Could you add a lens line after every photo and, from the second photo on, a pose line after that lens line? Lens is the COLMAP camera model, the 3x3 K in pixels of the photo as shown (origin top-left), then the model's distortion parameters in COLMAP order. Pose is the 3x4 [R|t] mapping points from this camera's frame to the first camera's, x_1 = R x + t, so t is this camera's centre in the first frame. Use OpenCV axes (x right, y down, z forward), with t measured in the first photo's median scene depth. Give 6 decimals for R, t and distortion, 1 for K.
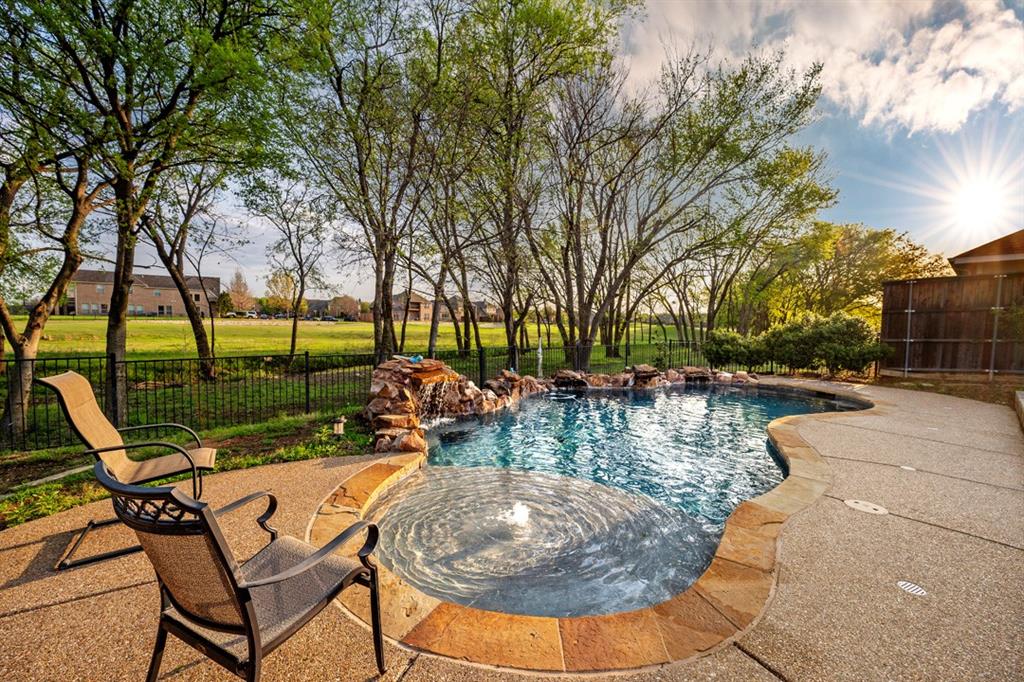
lens RADIAL K [[404.6, 0, 514.9], [0, 404.6, 343.6], [0, 0, 1]] dist [-0.004003, 0.001228]
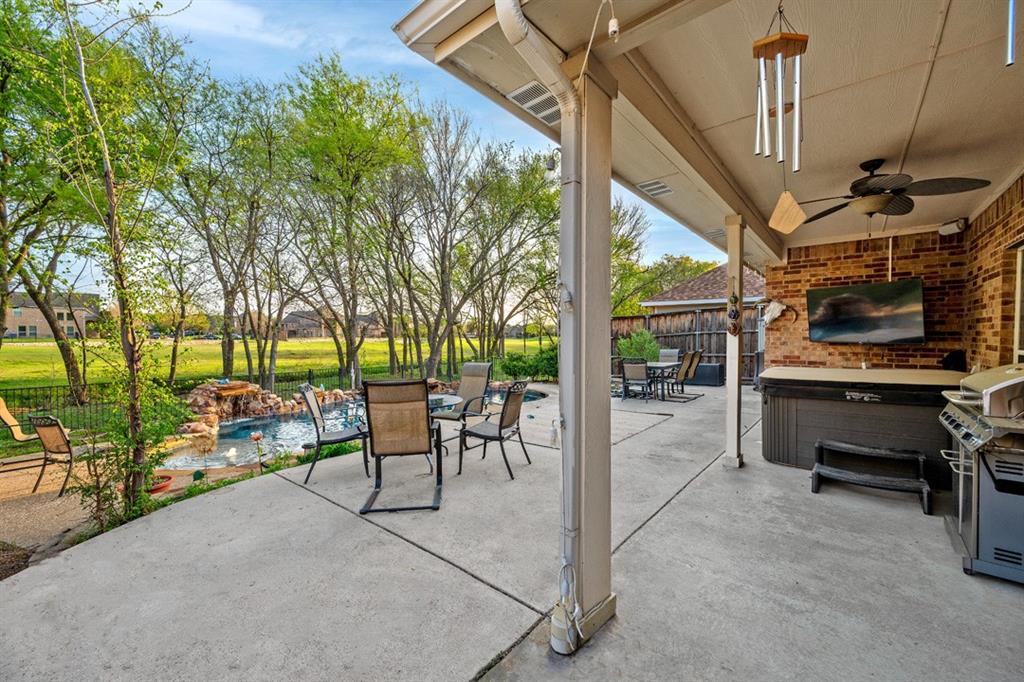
lens RADIAL K [[404.6, 0, 508.3], [0, 404.6, 341.5], [0, 0, 1]] dist [-0.004003, 0.001228]
pose [[0.986955, -0.019052, 0.159863, 0.190934], [0.025083, 0.999044, -0.035792, -0.010000], [-0.159028, 0.039335, 0.986490, -0.233920]]
